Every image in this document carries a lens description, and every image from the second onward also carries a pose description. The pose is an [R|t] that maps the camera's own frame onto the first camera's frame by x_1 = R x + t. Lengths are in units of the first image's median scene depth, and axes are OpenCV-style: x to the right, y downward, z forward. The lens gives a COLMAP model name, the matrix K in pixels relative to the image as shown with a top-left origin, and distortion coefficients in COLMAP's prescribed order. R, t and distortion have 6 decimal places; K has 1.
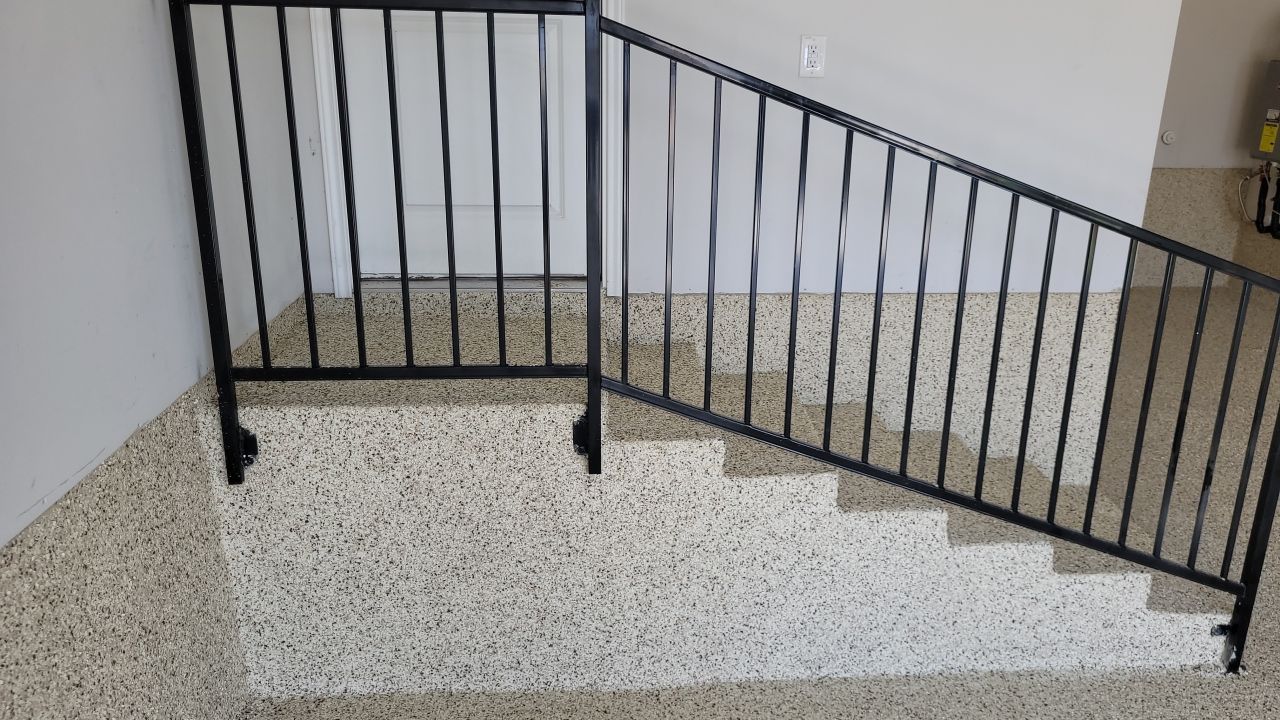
lens RADIAL K [[972.7, 0, 661.7], [0, 972.7, 362.0], [0, 0, 1]] dist [0.033464, -0.009156]
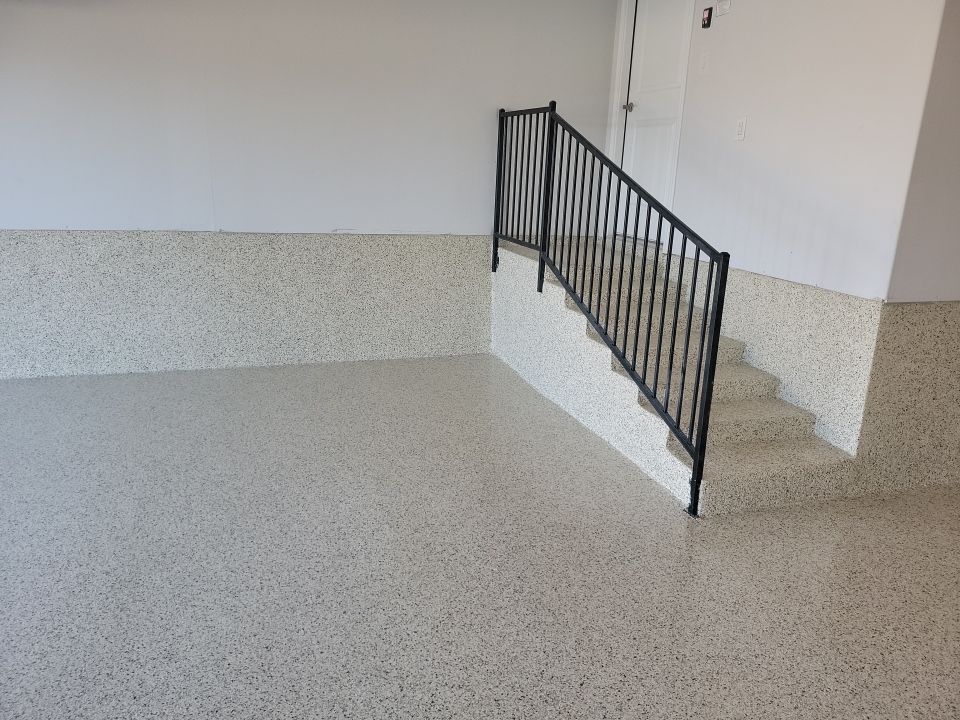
lens RADIAL K [[720.3, 0, 484.9], [0, 720.3, 363.1], [0, 0, 1]] dist [0.048837, -0.035329]
pose [[0.237871, 0.254207, -0.937441, 1.662037], [-0.326045, 0.930040, 0.169468, 0.013580], [0.914938, 0.265337, 0.304113, 0.342710]]
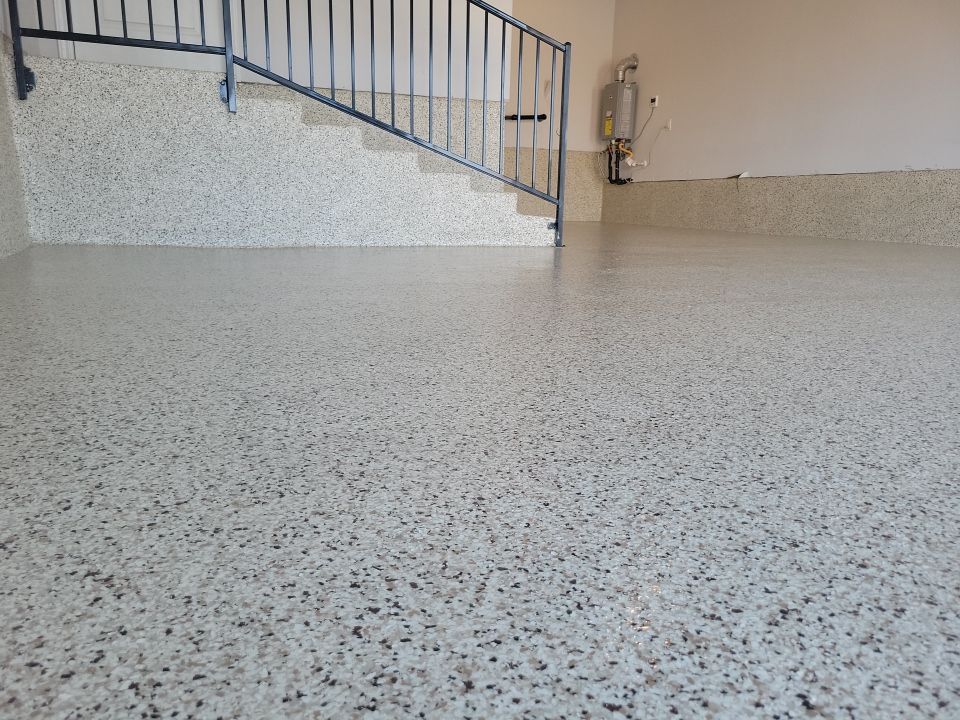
lens RADIAL K [[720.3, 0, 478.1], [0, 720.3, 364.7], [0, 0, 1]] dist [0.048837, -0.035329]
pose [[0.957971, -0.060483, 0.280418, -0.036541], [0.082960, 0.994162, -0.068983, 0.731416], [-0.274609, 0.089347, 0.957396, -0.450729]]
